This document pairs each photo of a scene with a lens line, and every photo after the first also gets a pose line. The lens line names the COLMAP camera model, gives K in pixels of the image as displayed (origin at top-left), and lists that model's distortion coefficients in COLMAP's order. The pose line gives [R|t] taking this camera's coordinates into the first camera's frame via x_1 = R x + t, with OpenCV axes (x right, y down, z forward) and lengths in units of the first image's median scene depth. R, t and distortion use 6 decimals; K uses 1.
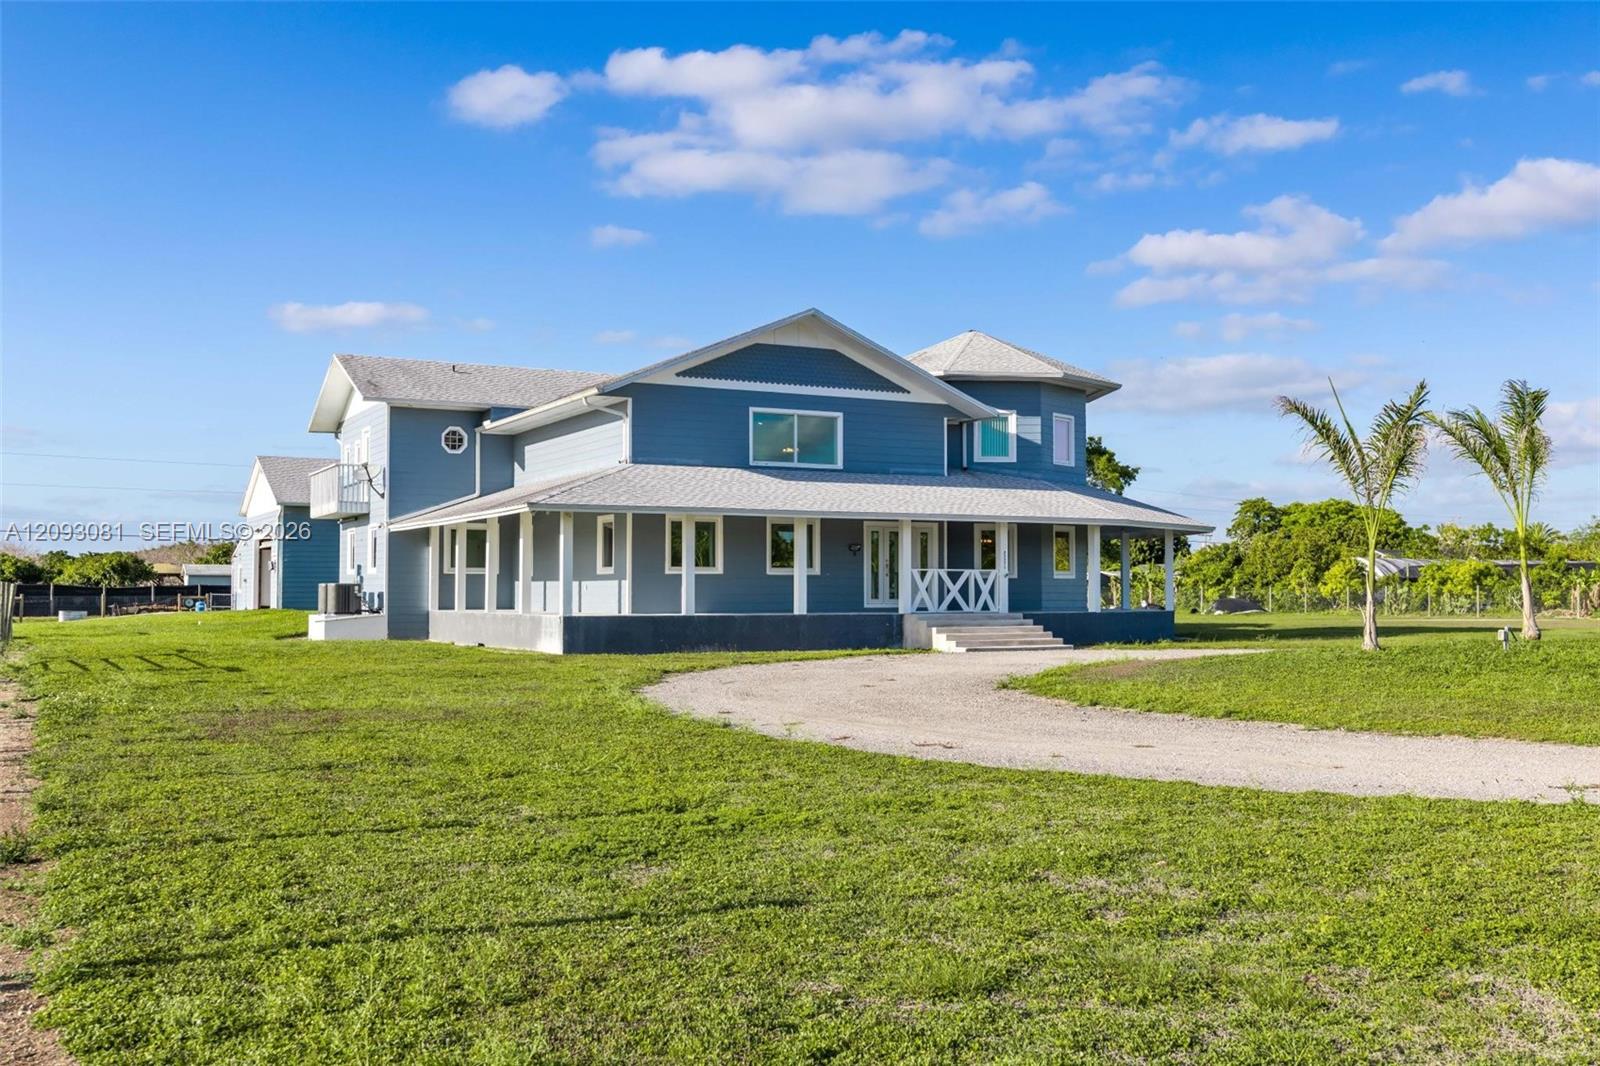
lens RADIAL K [[1605.7, 0, 799.3], [0, 1605.7, 533.0], [0, 0, 1]] dist [0.003521, 0.000000]
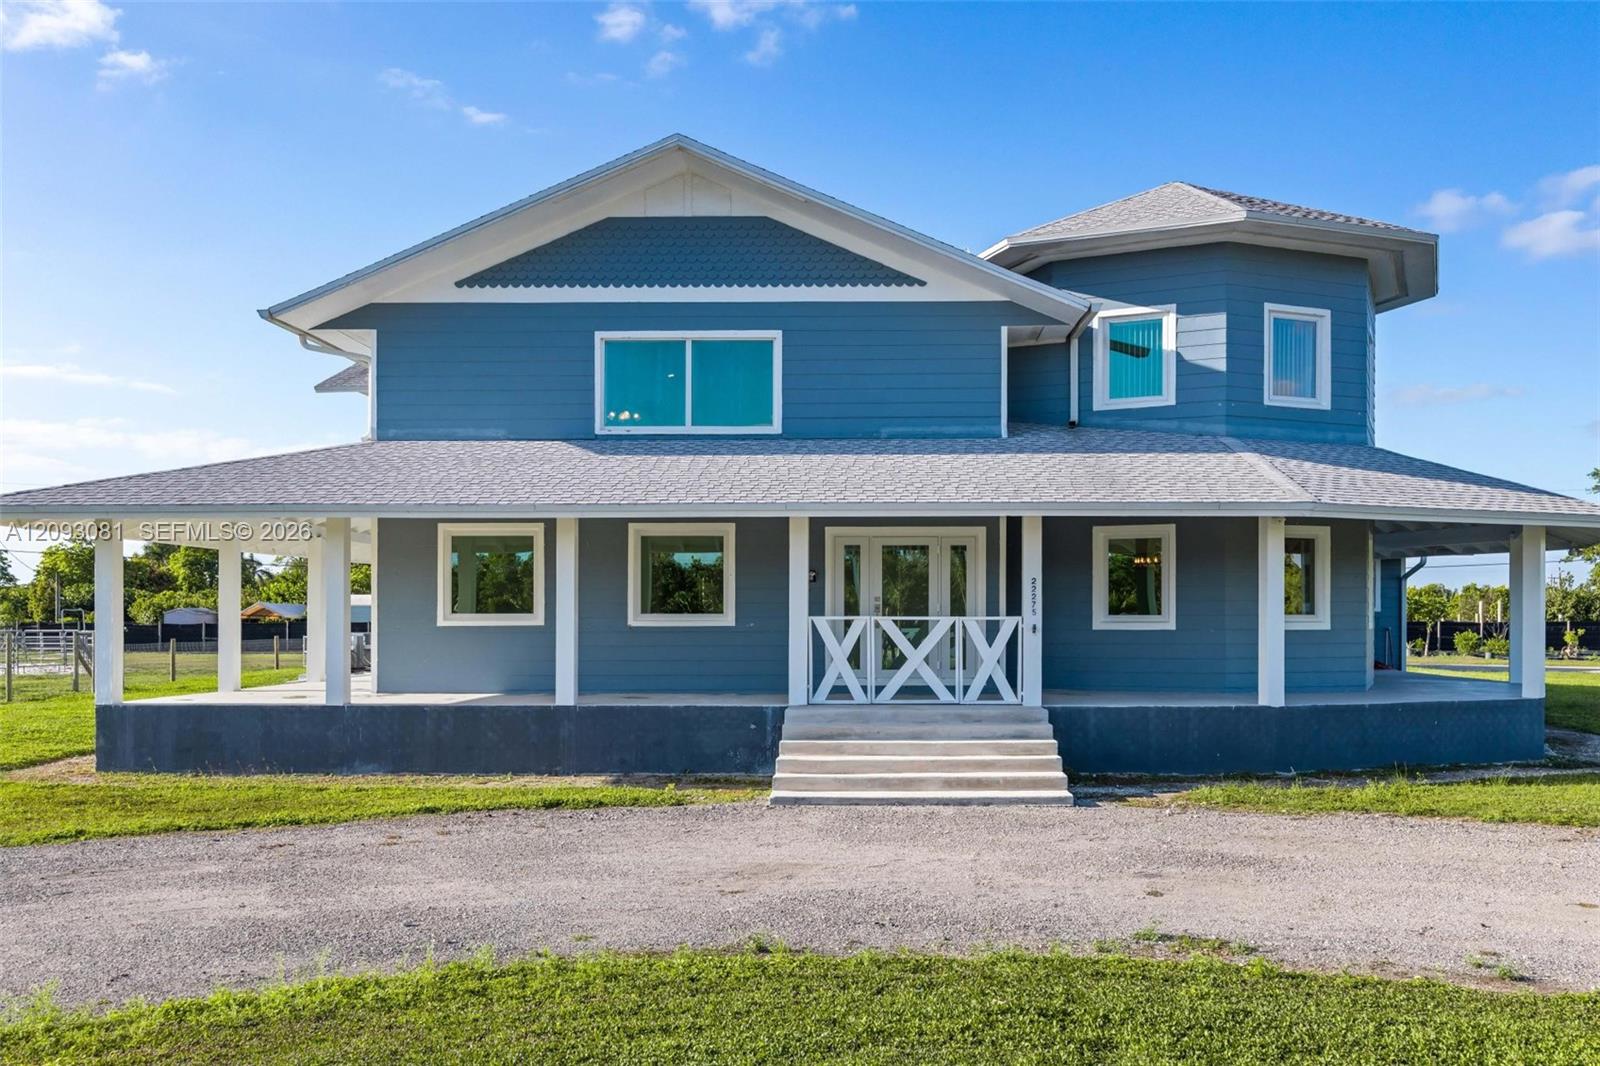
lens RADIAL K [[1323.6, 0, 811.1], [0, 1323.6, 620.6], [0, 0, 1]] dist [-0.006050, 0.003974]
pose [[0.872900, -0.001723, -0.487896, 0.256481], [0.018361, 0.999401, 0.029321, 0.011150], [0.487553, -0.034553, 0.872409, 0.607448]]
